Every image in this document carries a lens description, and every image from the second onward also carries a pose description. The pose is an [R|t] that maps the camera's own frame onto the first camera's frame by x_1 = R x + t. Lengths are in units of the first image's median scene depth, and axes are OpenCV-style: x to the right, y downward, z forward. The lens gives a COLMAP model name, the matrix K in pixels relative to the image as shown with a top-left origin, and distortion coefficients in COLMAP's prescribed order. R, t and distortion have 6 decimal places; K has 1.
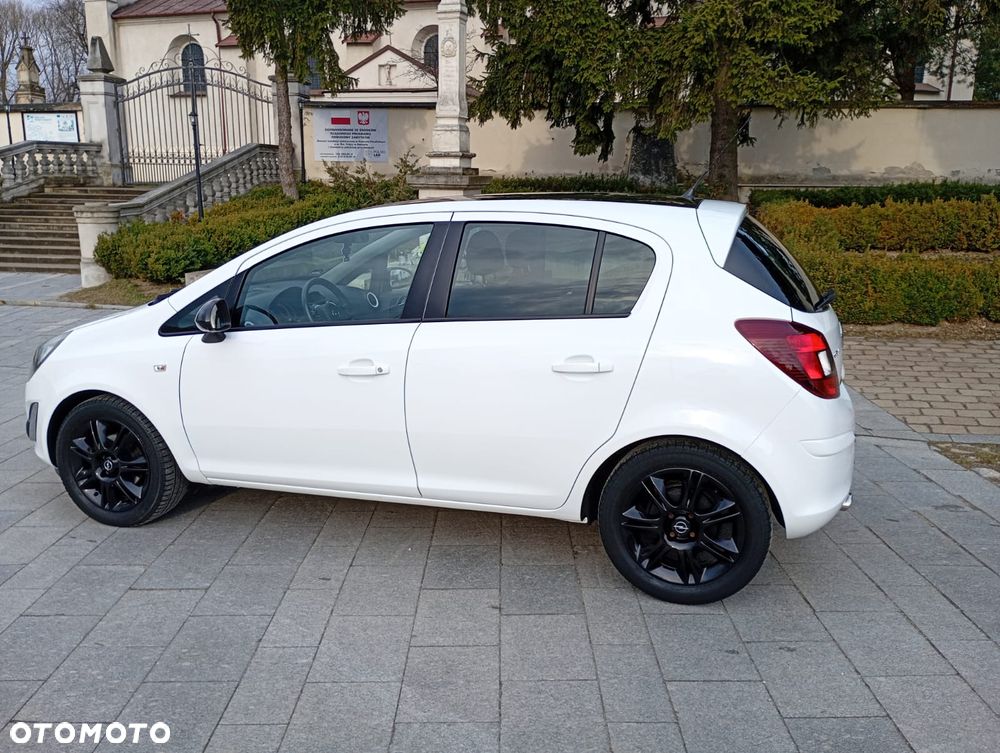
lens RADIAL K [[827.3, 0, 500.0], [0, 827.3, 376.5], [0, 0, 1]] dist [0.068678, -0.089422]
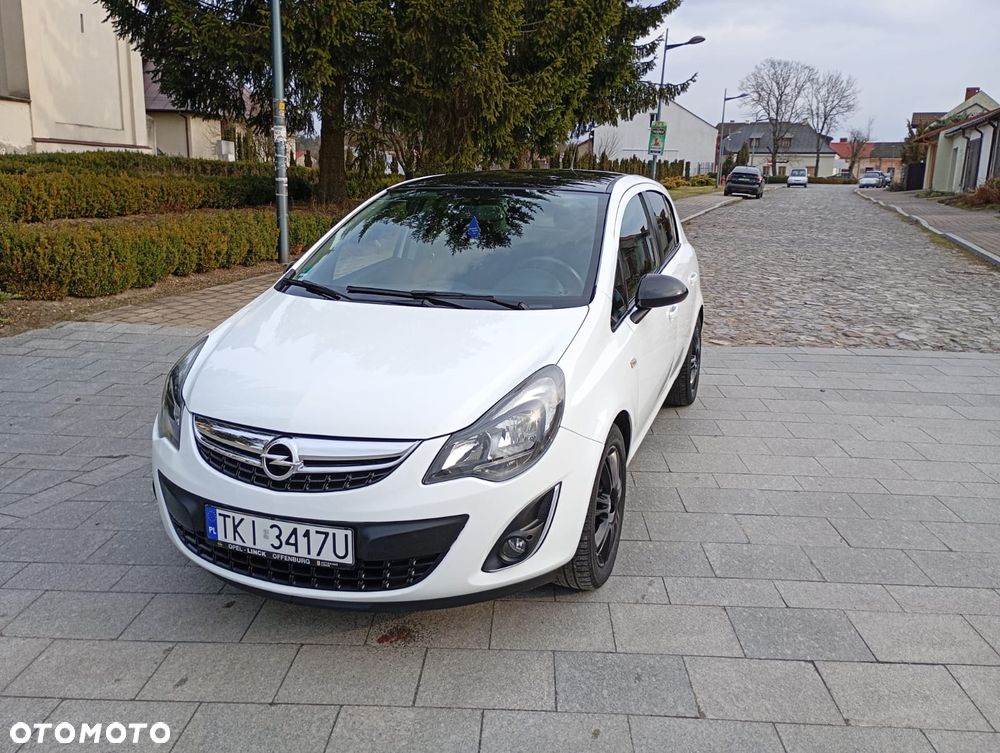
lens RADIAL K [[824.0, 0, 498.8], [0, 824.0, 376.0], [0, 0, 1]] dist [0.079699, -0.111190]
pose [[0.035189, -0.239383, 0.970287, -0.312067], [0.207293, 0.951522, 0.227235, -0.056017], [-0.977646, 0.193138, 0.083105, 0.257894]]
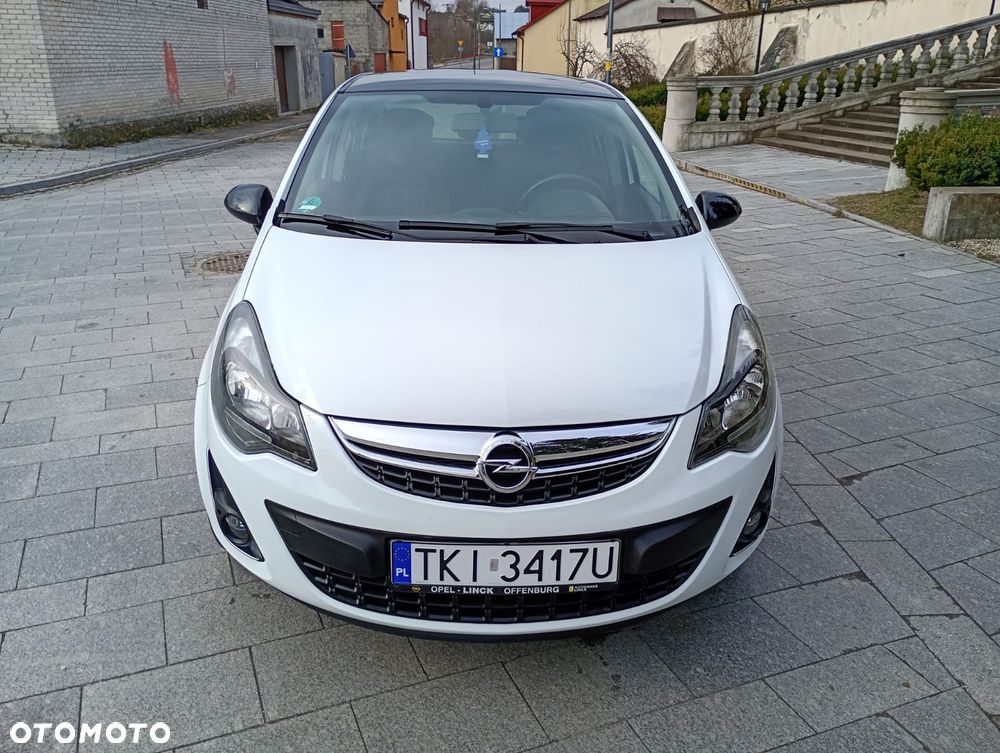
lens RADIAL K [[826.0, 0, 498.2], [0, 826.0, 374.8], [0, 0, 1]] dist [0.069324, -0.091590]
pose [[0.391960, 0.322019, -0.861783, 0.113793], [-0.212401, 0.943107, 0.255802, -0.052177], [0.895127, 0.082780, 0.438058, 0.240540]]
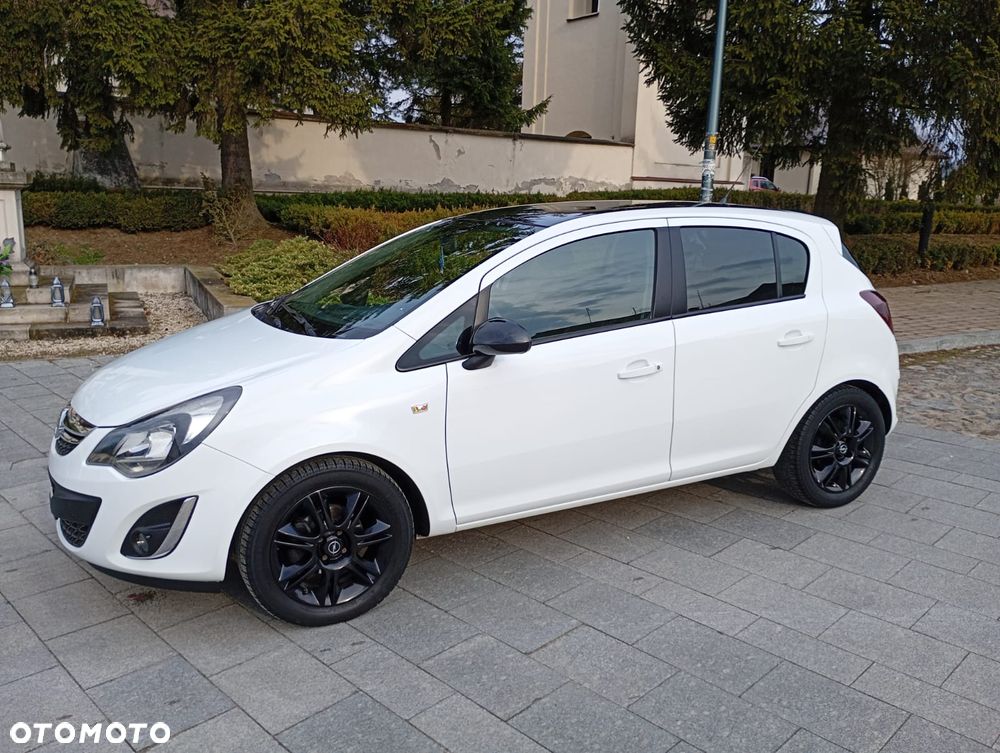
lens RADIAL K [[827.3, 0, 500.0], [0, 827.3, 376.5], [0, 0, 1]] dist [0.068678, -0.089422]
pose [[0.706565, -0.142059, 0.693243, -0.223082], [0.144658, 0.987951, 0.055012, -0.018370], [-0.692705, 0.061414, 0.718601, 0.082099]]
